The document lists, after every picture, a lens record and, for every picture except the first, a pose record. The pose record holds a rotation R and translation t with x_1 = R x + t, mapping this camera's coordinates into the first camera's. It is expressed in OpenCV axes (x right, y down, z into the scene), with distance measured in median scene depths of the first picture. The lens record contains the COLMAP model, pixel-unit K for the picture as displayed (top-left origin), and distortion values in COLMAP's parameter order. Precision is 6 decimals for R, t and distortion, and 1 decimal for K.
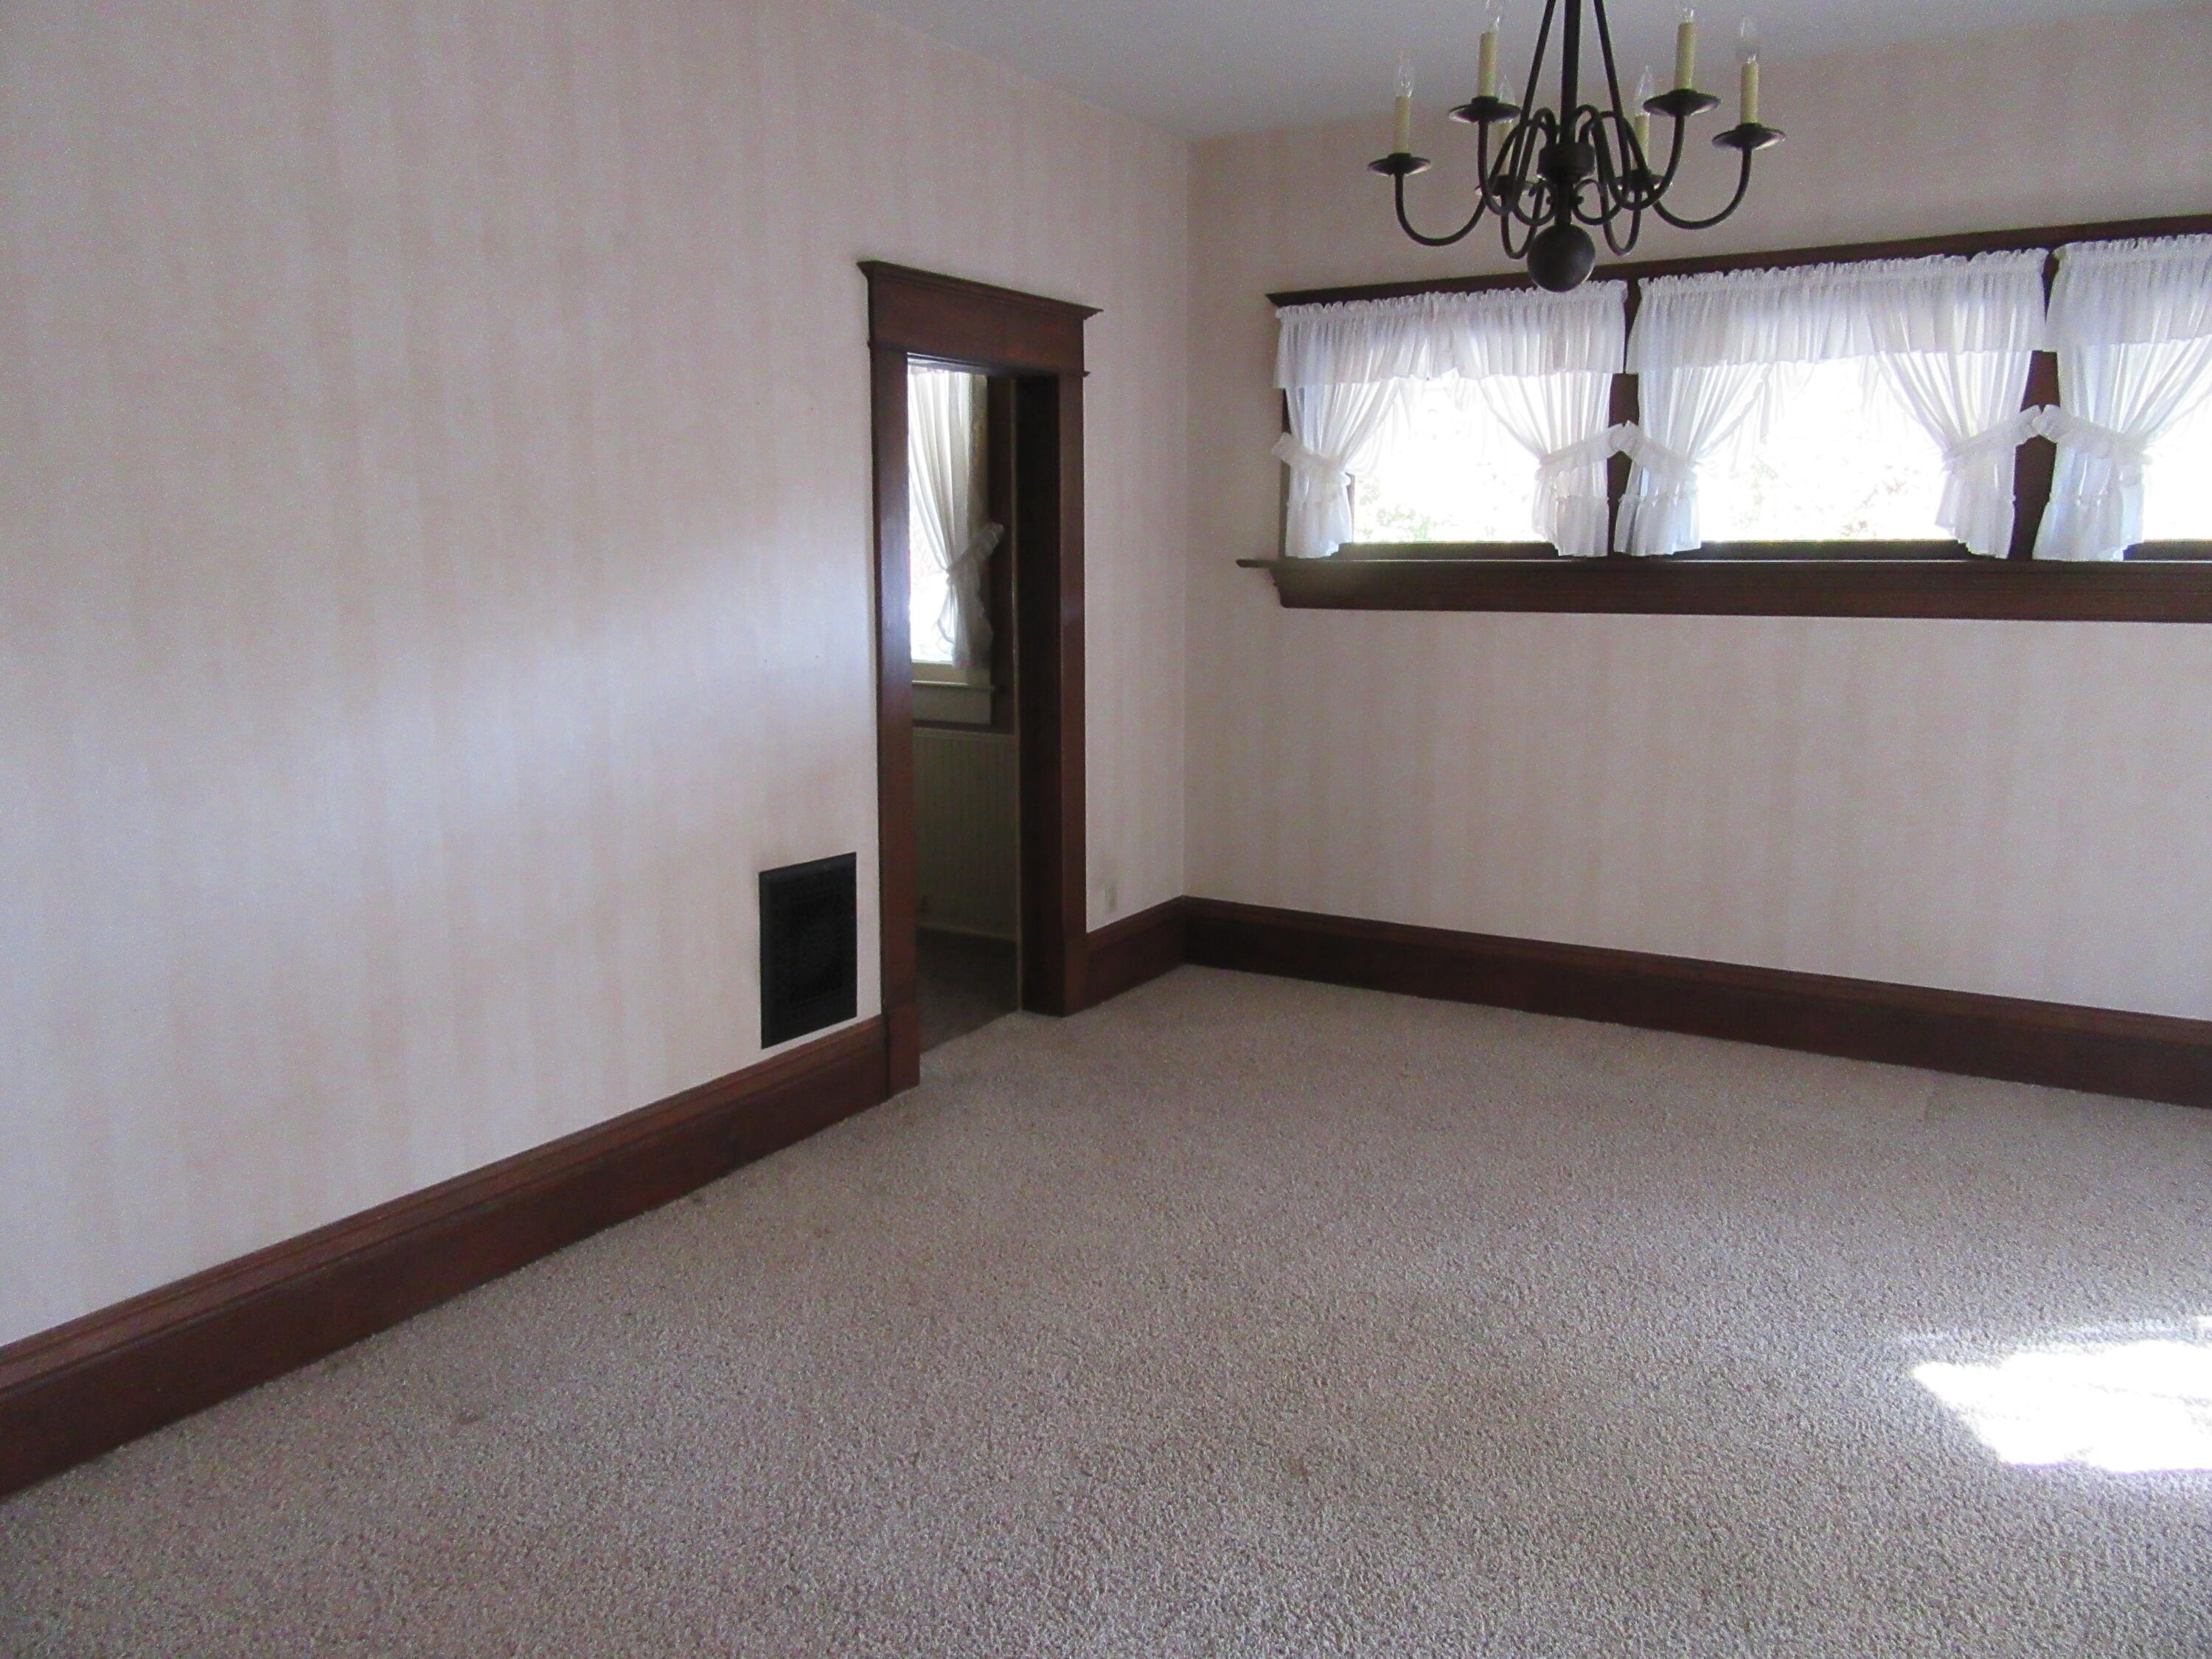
lens RADIAL K [[1649.1, 0, 1097.4], [0, 1649.1, 829.3], [0, 0, 1]] dist [0.006614, -0.000223]
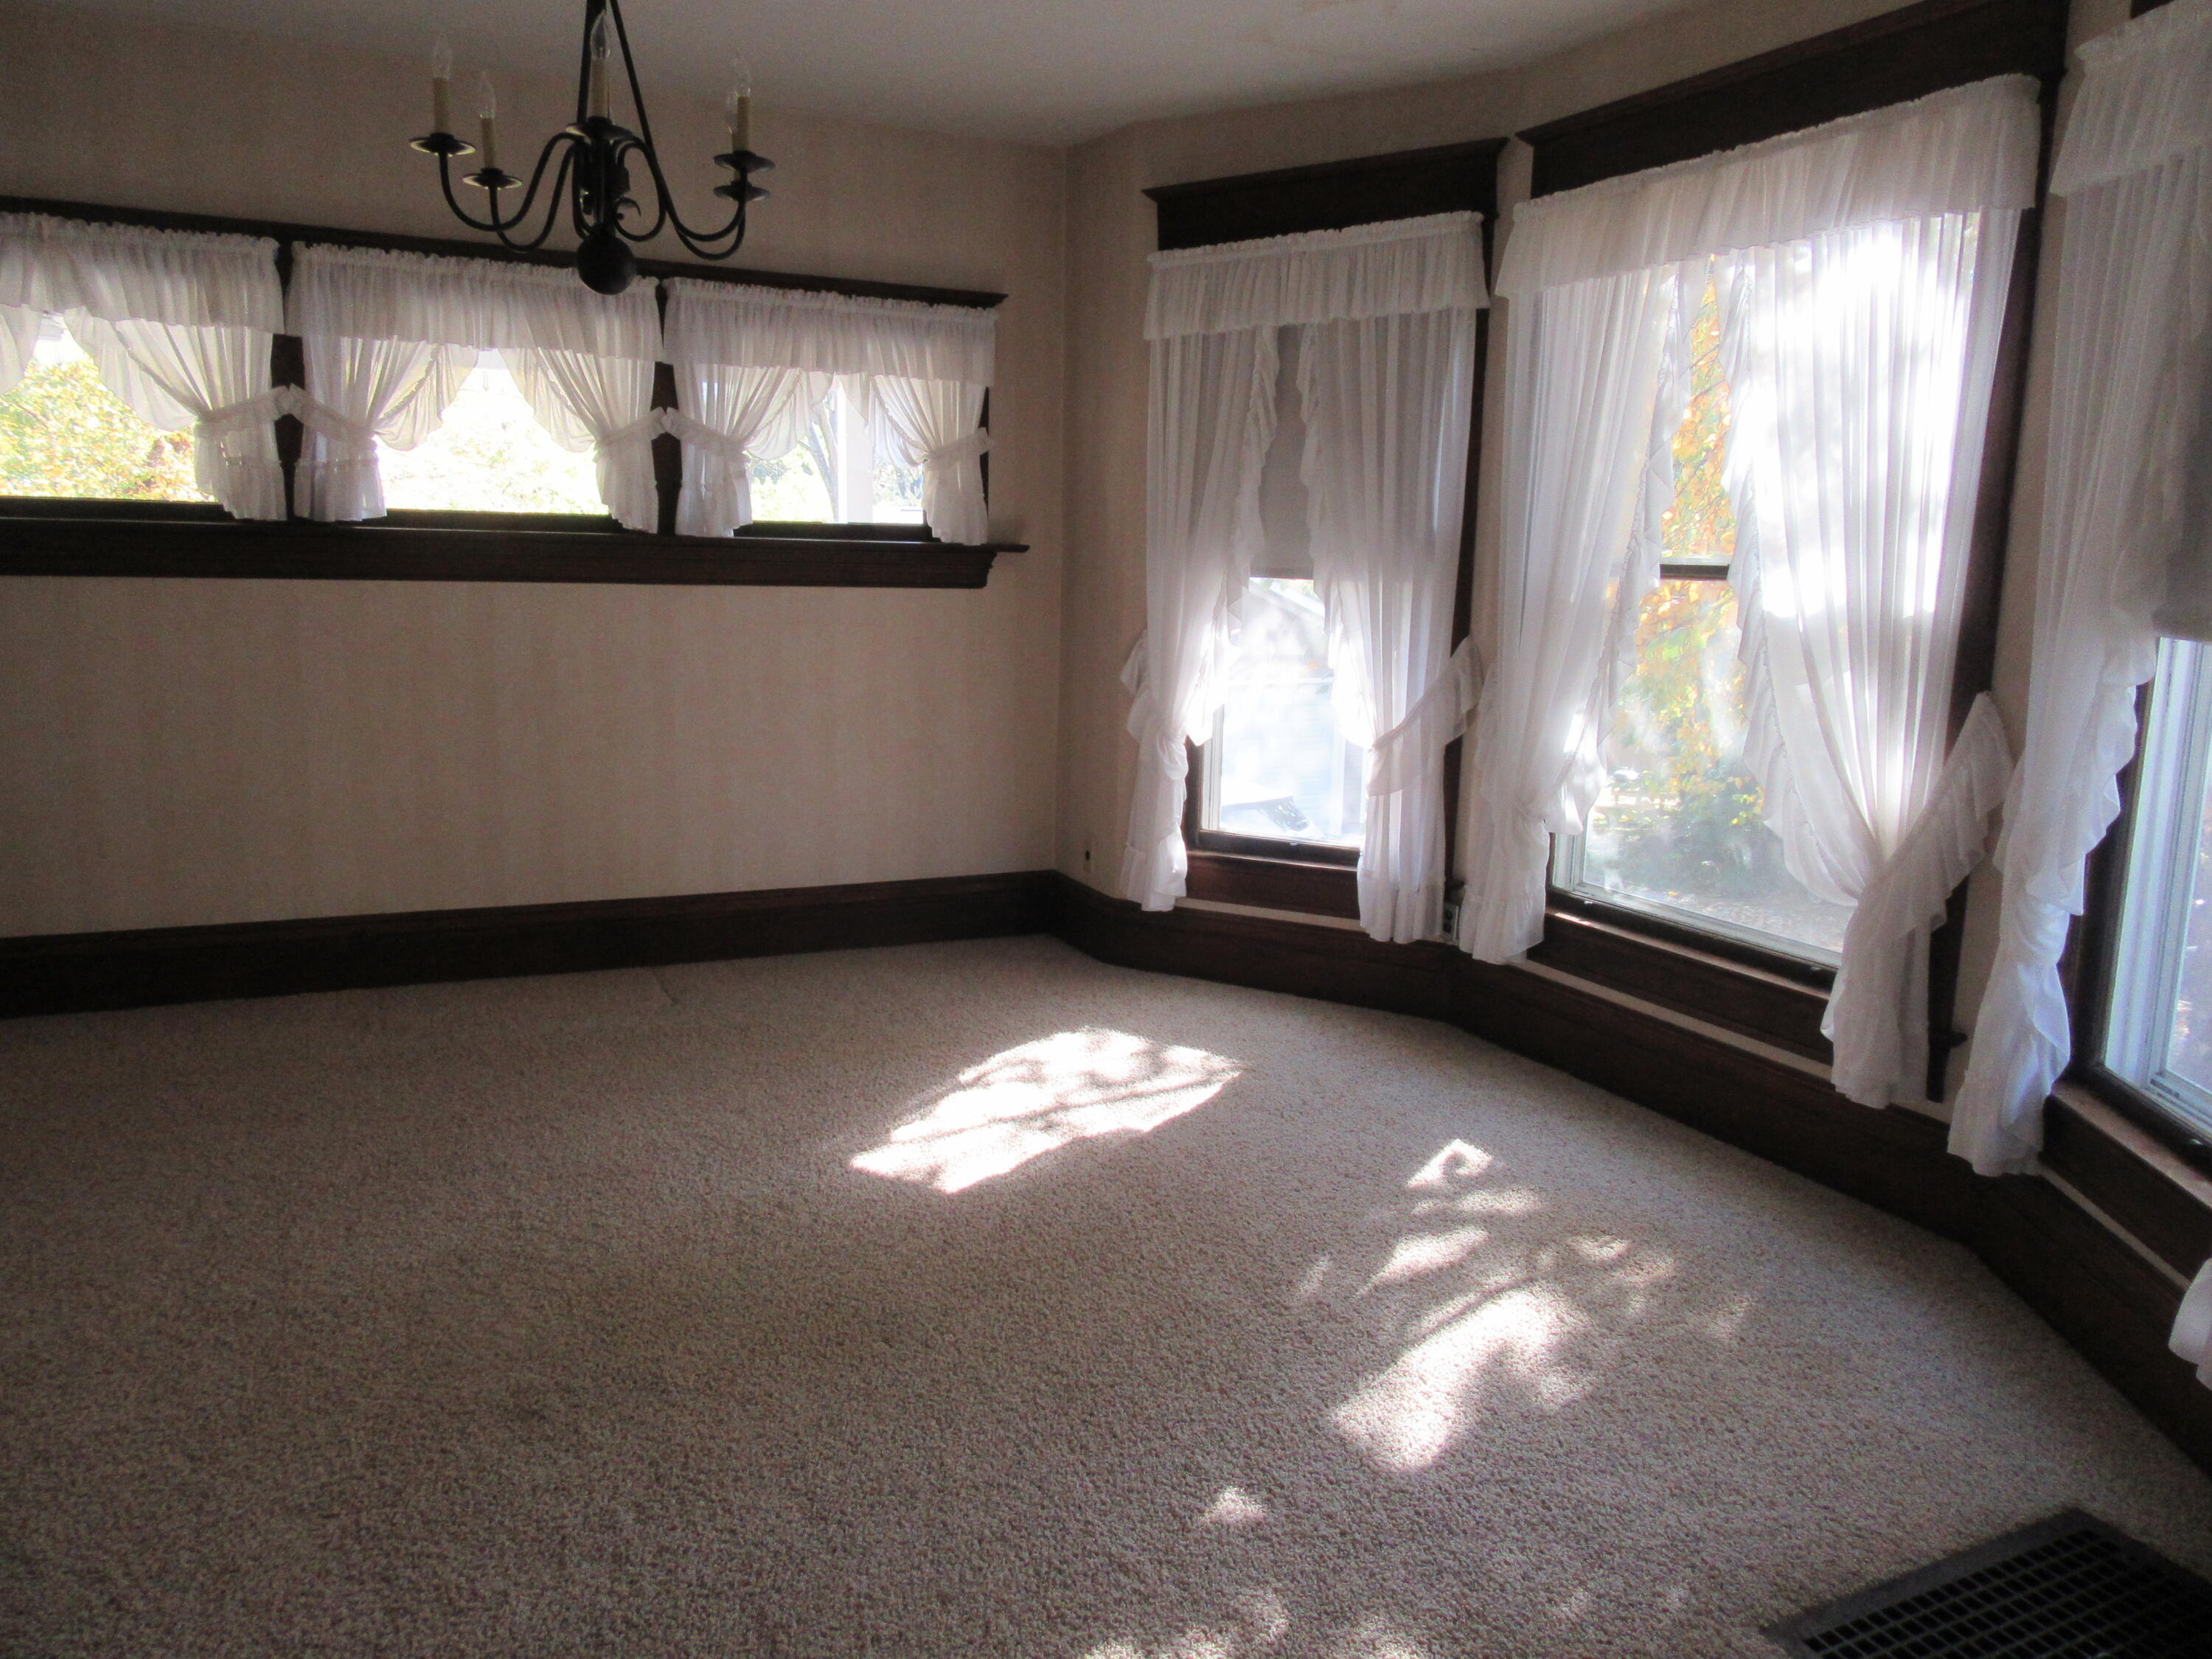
lens RADIAL K [[1649.1, 0, 1122.1], [0, 1649.1, 819.8], [0, 0, 1]] dist [0.006614, -0.000223]
pose [[0.550478, -0.125109, 0.825422, -0.271492], [0.111766, 0.990851, 0.075646, -0.009176], [-0.827334, 0.050613, 0.559425, 0.053685]]
